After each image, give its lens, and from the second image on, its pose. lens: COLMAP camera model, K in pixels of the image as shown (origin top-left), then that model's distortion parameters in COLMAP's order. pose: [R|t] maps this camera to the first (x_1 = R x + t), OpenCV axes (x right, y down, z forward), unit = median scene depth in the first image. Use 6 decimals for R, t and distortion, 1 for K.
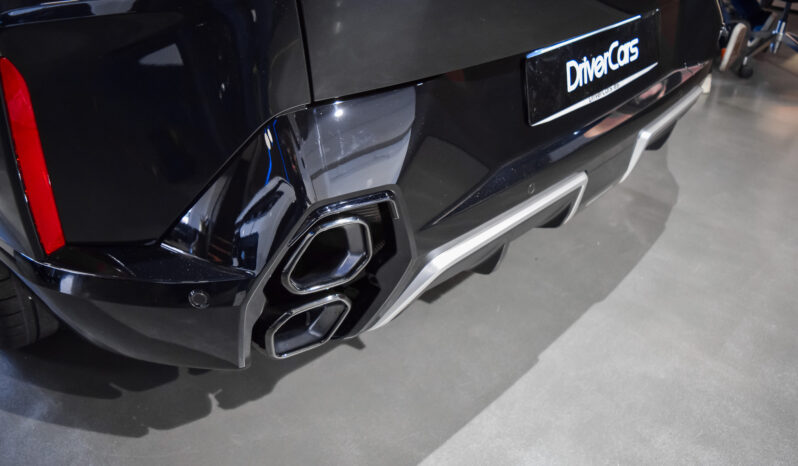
lens RADIAL K [[618.2, 0, 399.0], [0, 618.2, 233.0], [0, 0, 1]] dist [-0.092261, 0.003748]
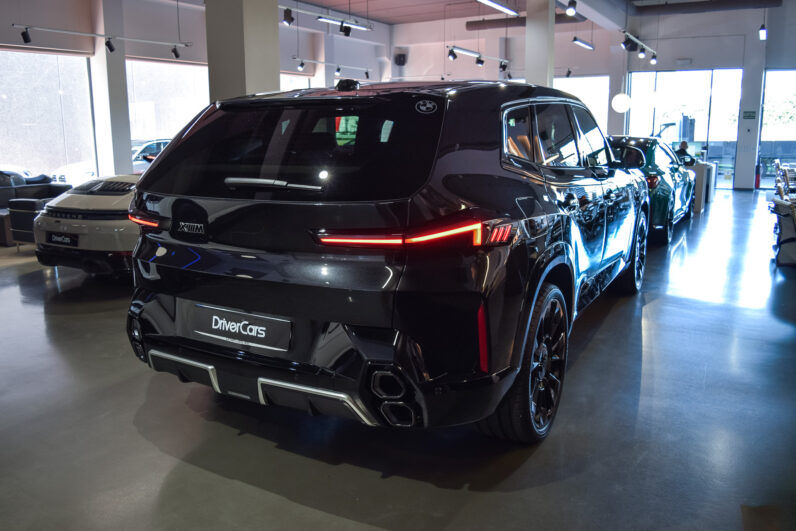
lens RADIAL K [[620.1, 0, 398.0], [0, 620.1, 265.5], [0, 0, 1]] dist [-0.087295, 0.003245]
pose [[0.245189, 0.172198, -0.954060, 2.558962], [-0.523742, 0.851662, 0.019117, -0.817674], [0.815829, 0.494994, 0.299005, 0.709990]]
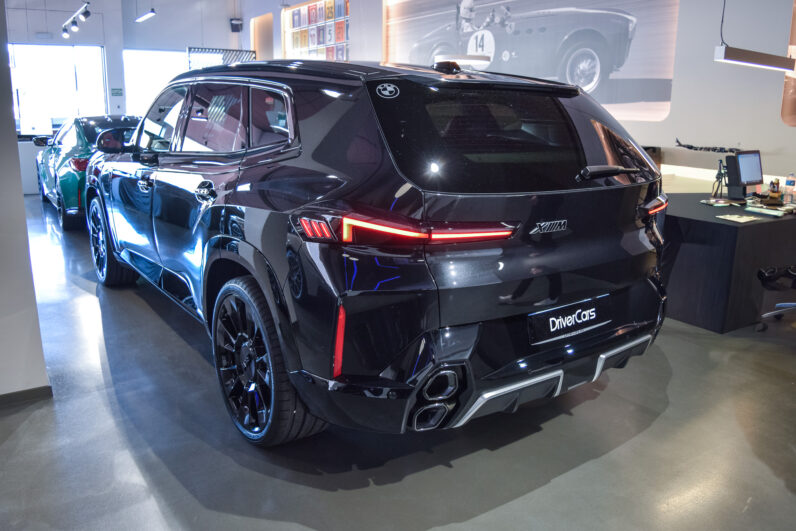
lens RADIAL K [[620.1, 0, 398.0], [0, 620.1, 265.5], [0, 0, 1]] dist [-0.087295, 0.003245]
pose [[0.983957, 0.034150, -0.175108, 0.106964], [-0.091938, 0.938206, -0.333643, 0.324175], [0.152893, 0.344389, 0.926293, -1.175334]]
